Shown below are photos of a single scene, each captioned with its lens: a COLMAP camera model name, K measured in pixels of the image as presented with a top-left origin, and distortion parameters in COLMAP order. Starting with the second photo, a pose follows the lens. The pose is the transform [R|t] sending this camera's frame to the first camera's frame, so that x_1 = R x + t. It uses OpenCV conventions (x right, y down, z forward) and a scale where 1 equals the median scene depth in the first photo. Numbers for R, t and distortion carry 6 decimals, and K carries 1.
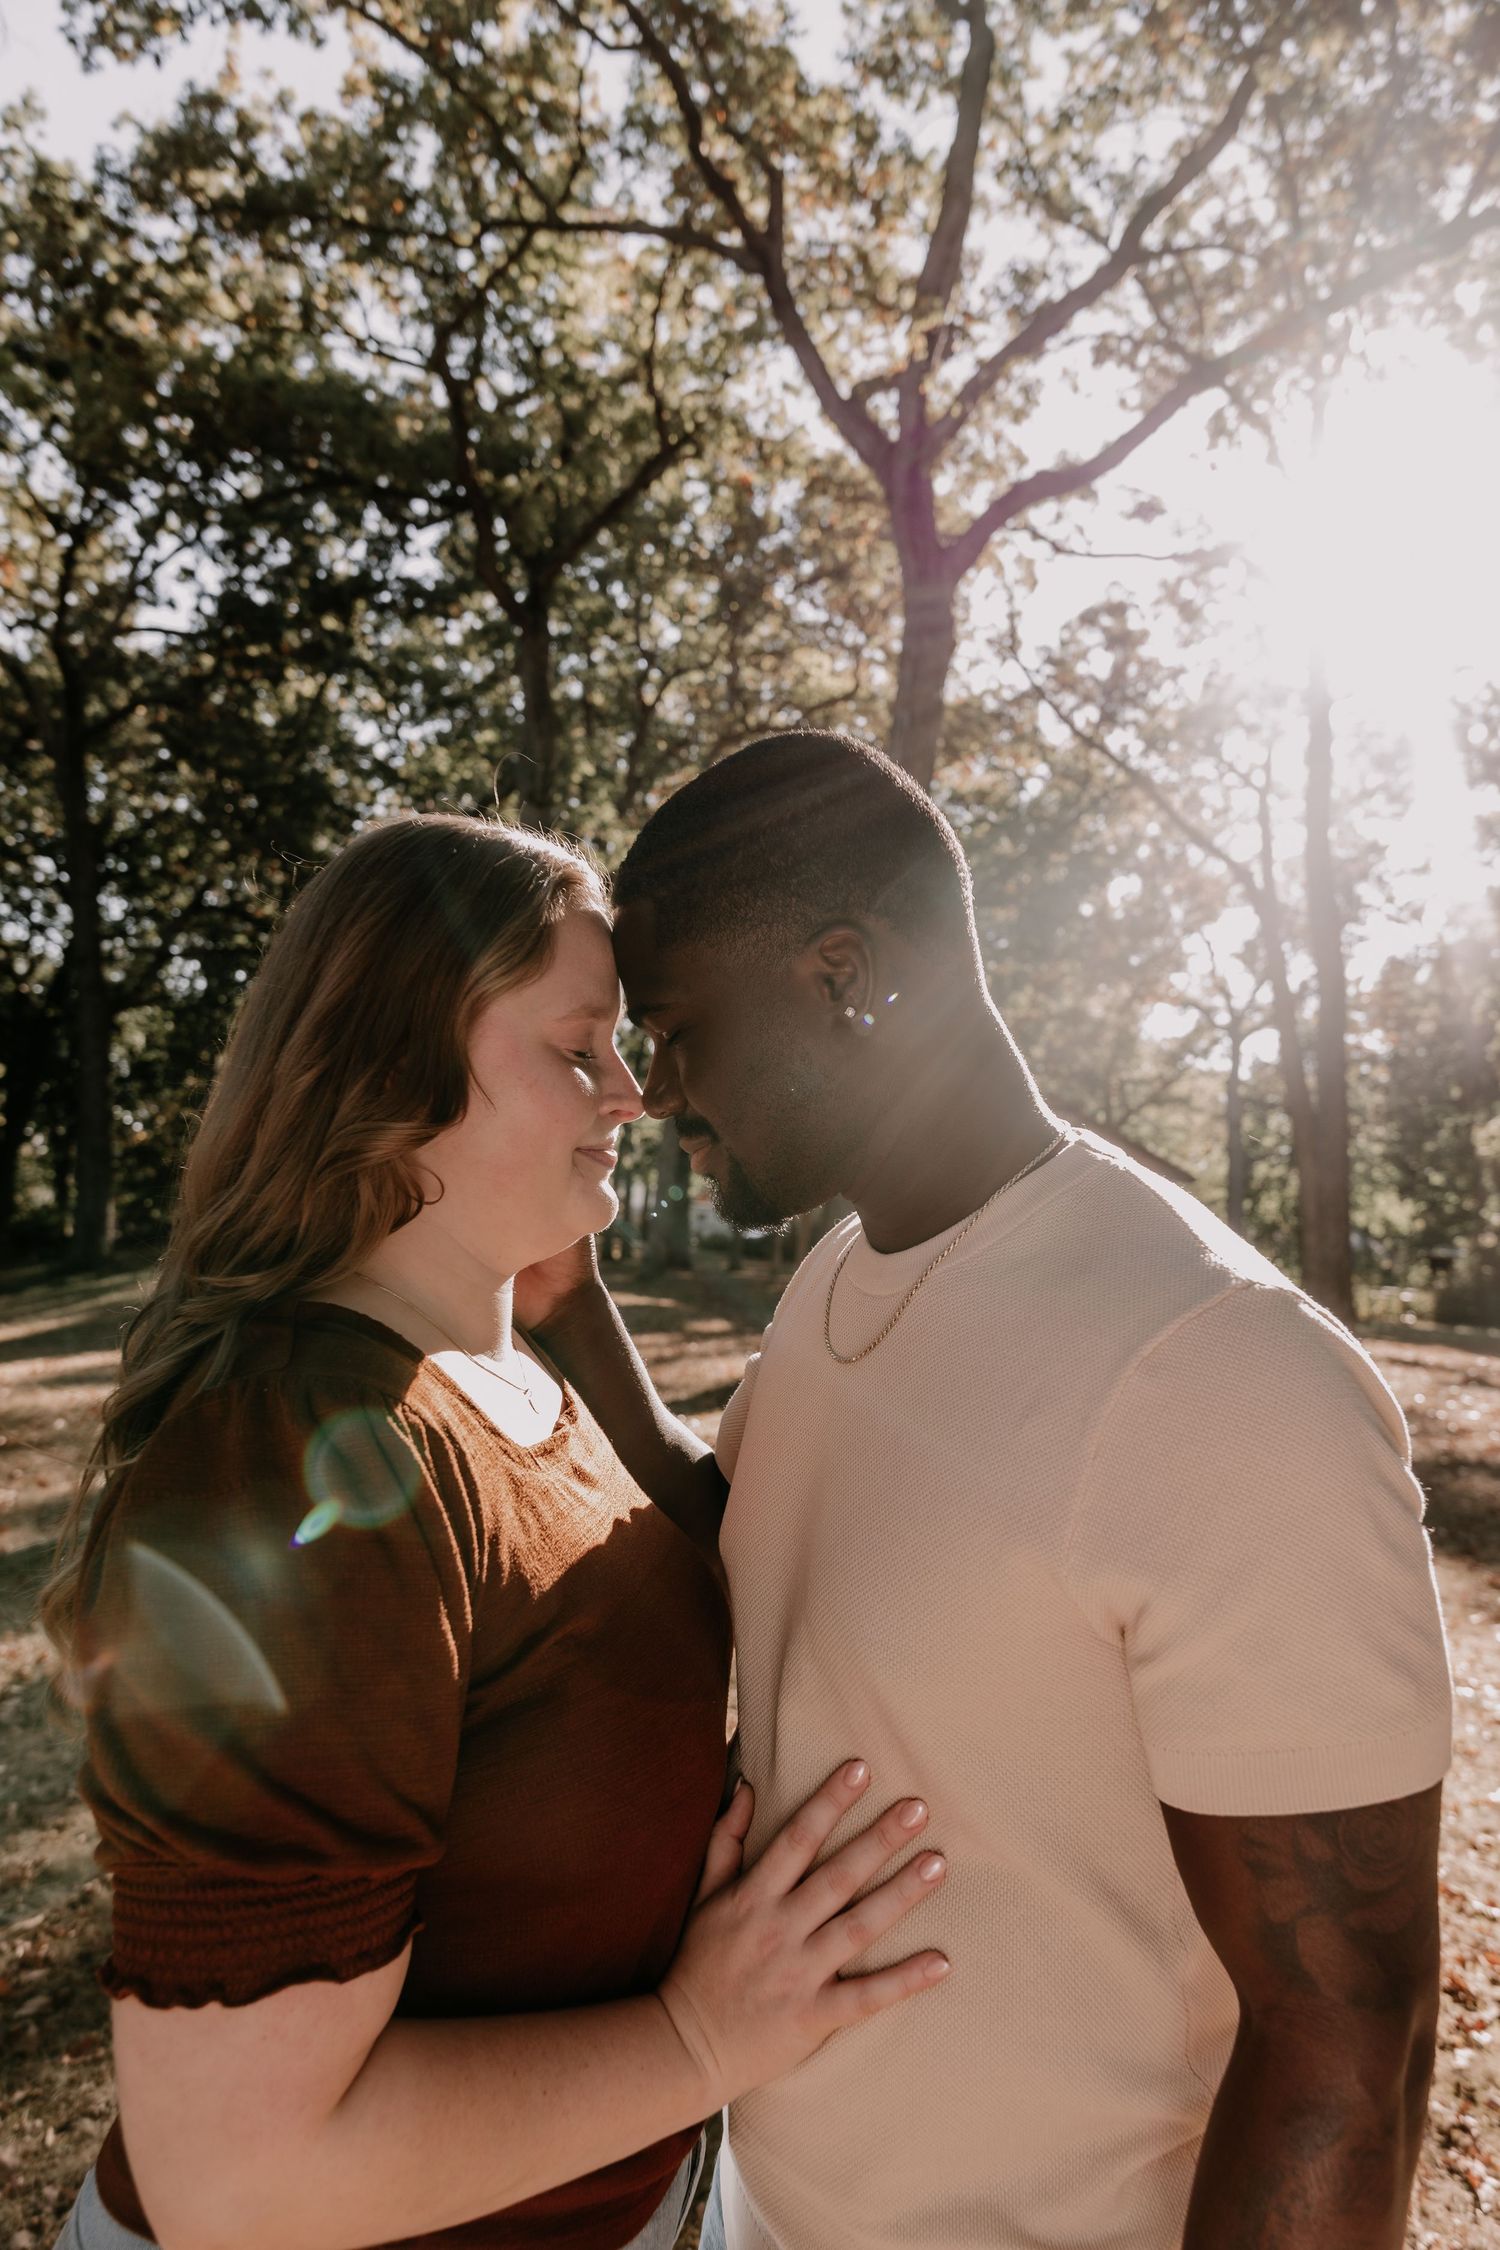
lens RADIAL K [[1714.6, 0, 750.0], [0, 1714.6, 1125.0], [0, 0, 1]] dist [-0.003133, 0.009056]
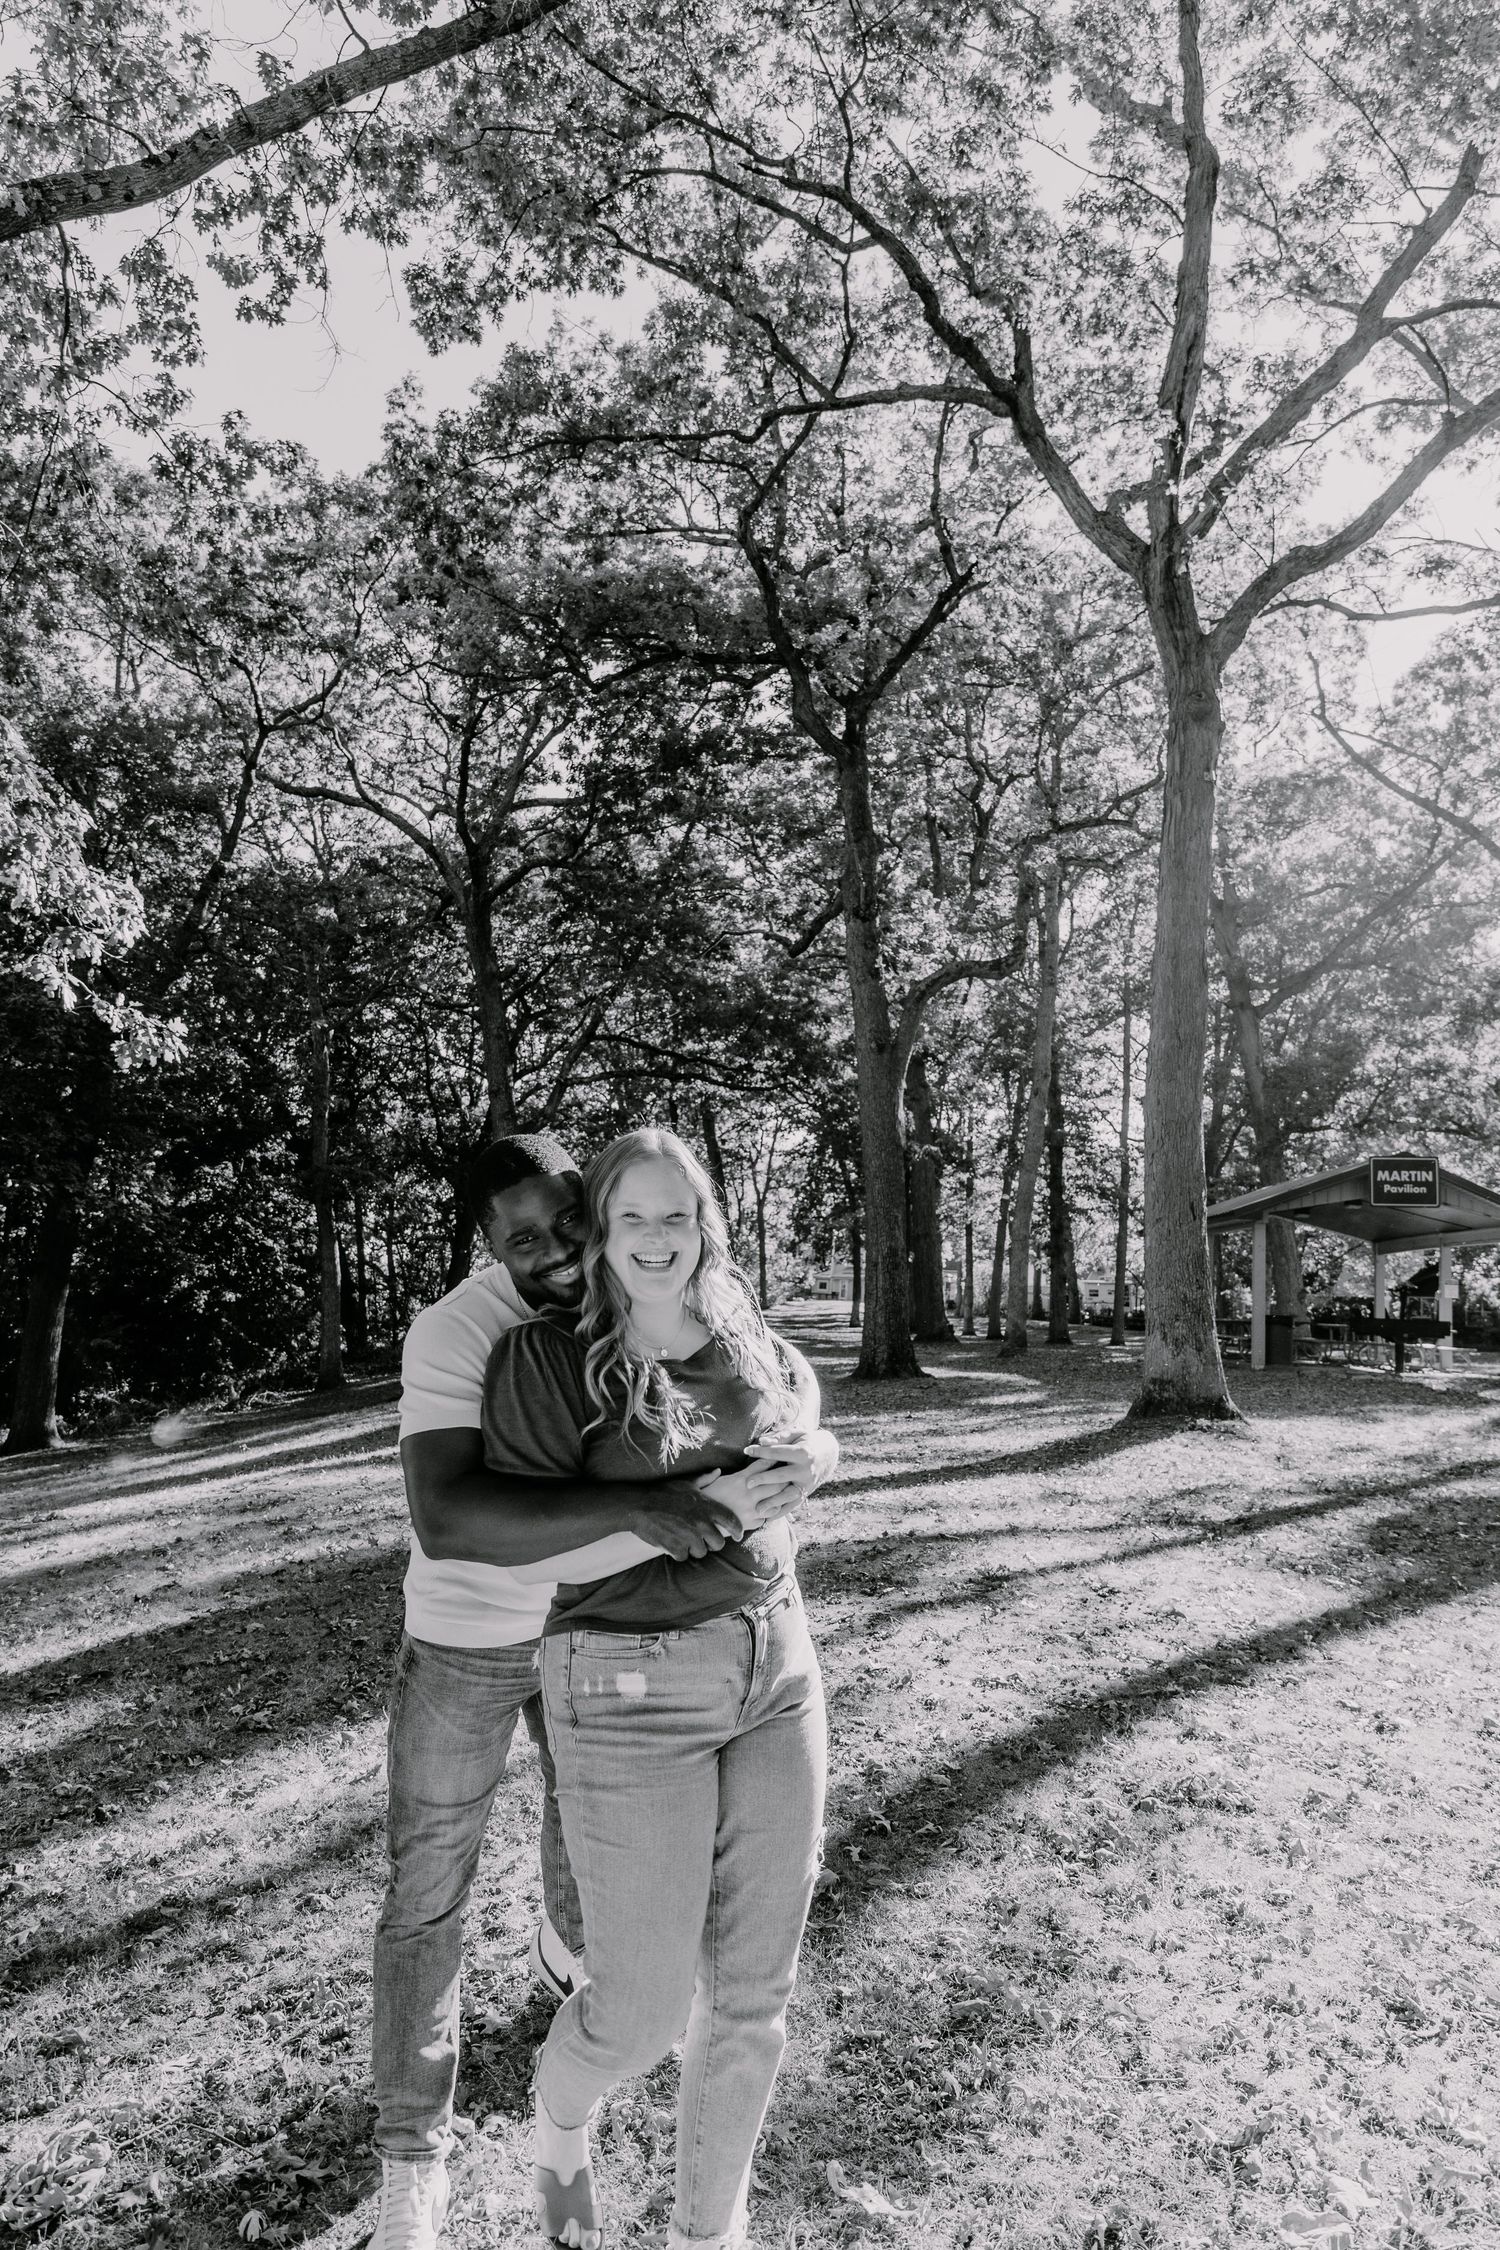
lens RADIAL K [[1637.9, 0, 750.0], [0, 1637.9, 1125.0], [0, 0, 1]] dist [0.001188, 0.000107]
pose [[0.962798, -0.070894, -0.260756, 0.060766], [0.056608, 0.996475, -0.061905, 0.003300], [0.264226, 0.044841, 0.963418, -0.012927]]
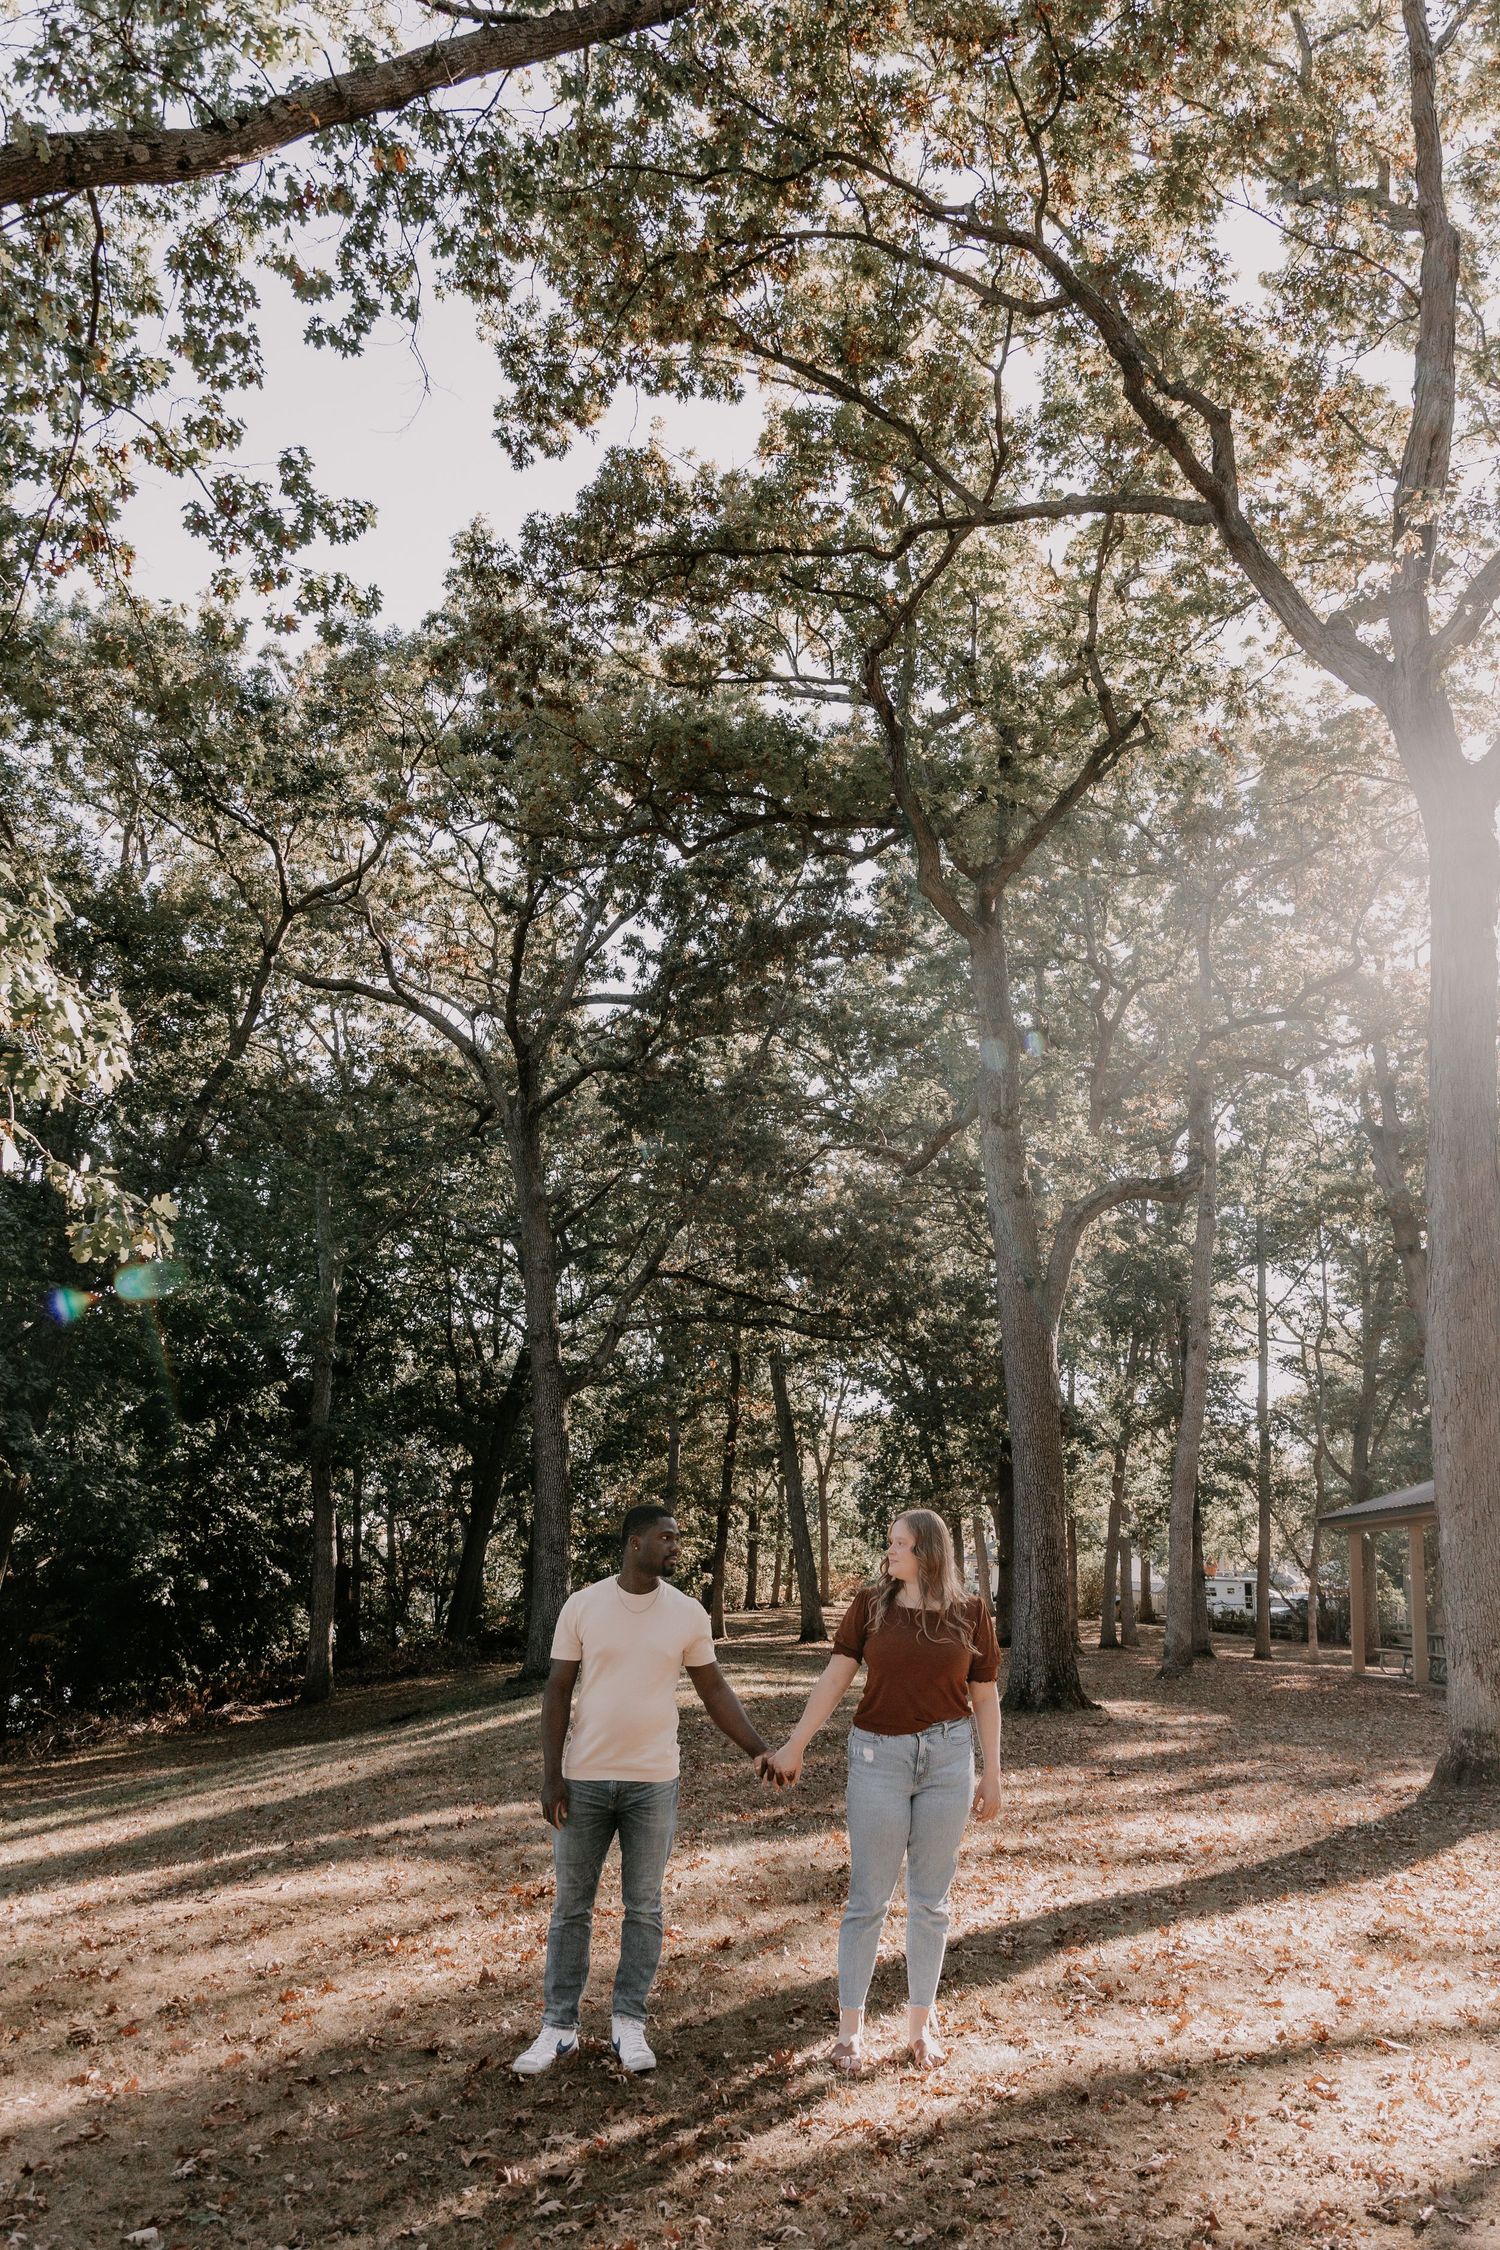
lens RADIAL K [[1693.1, 0, 753.1], [0, 1693.1, 1101.2], [0, 0, 1]] dist [-0.002497, 0.002969]
pose [[0.963758, -0.100562, -0.247098, -0.026963], [0.041952, 0.971838, -0.231887, 0.000253], [0.263458, 0.213116, 0.940835, 0.114450]]
